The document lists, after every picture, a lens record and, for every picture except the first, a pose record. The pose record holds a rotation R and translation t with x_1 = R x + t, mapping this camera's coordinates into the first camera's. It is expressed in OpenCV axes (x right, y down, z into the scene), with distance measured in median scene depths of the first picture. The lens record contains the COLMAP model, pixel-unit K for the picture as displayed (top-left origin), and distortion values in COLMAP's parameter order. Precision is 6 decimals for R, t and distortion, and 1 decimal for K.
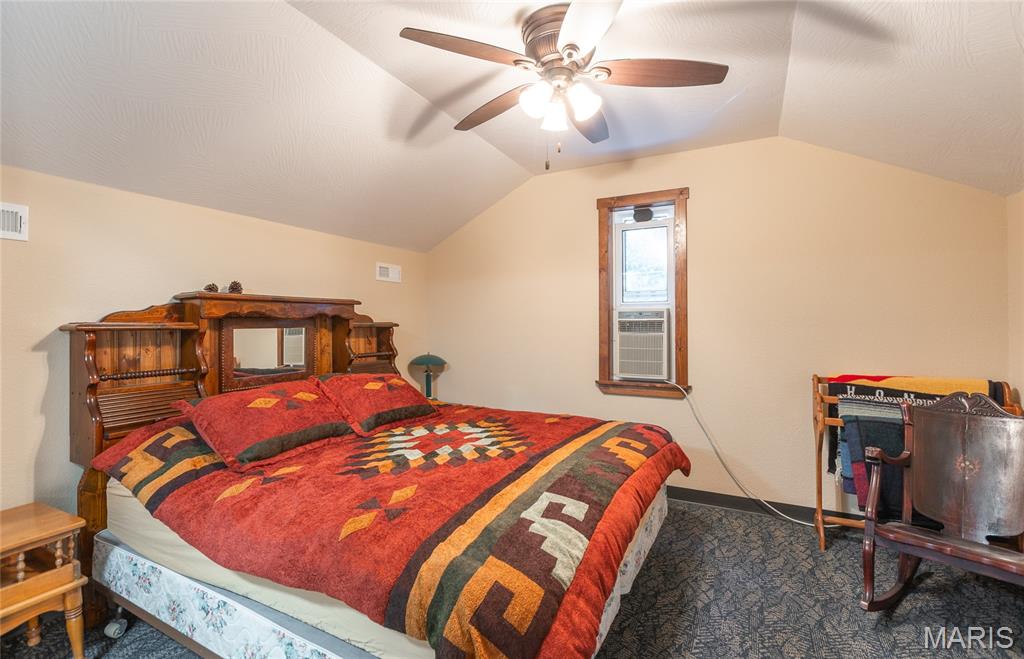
lens RADIAL K [[457.3, 0, 512.0], [0, 457.3, 324.0], [0, 0, 1]] dist [-0.001095, -0.000147]
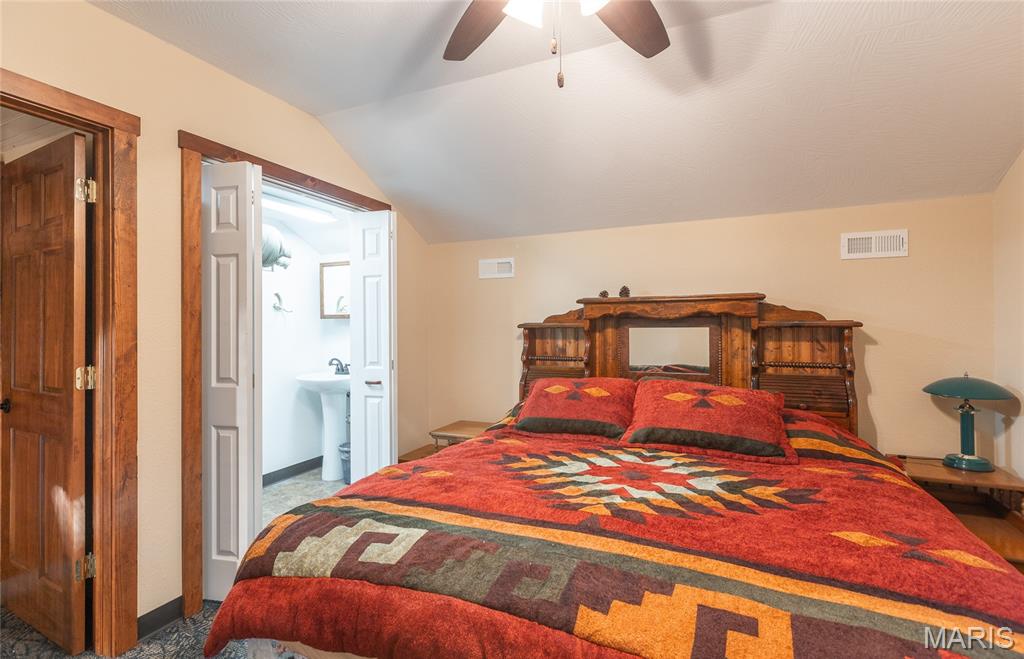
lens RADIAL K [[457.3, 0, 512.6], [0, 457.3, 328.4], [0, 0, 1]] dist [-0.001095, -0.000147]
pose [[0.060024, 0.012126, -0.998123, 0.587873], [0.004215, 0.999914, 0.012402, -0.003614], [0.998188, -0.004952, 0.059968, 0.725196]]
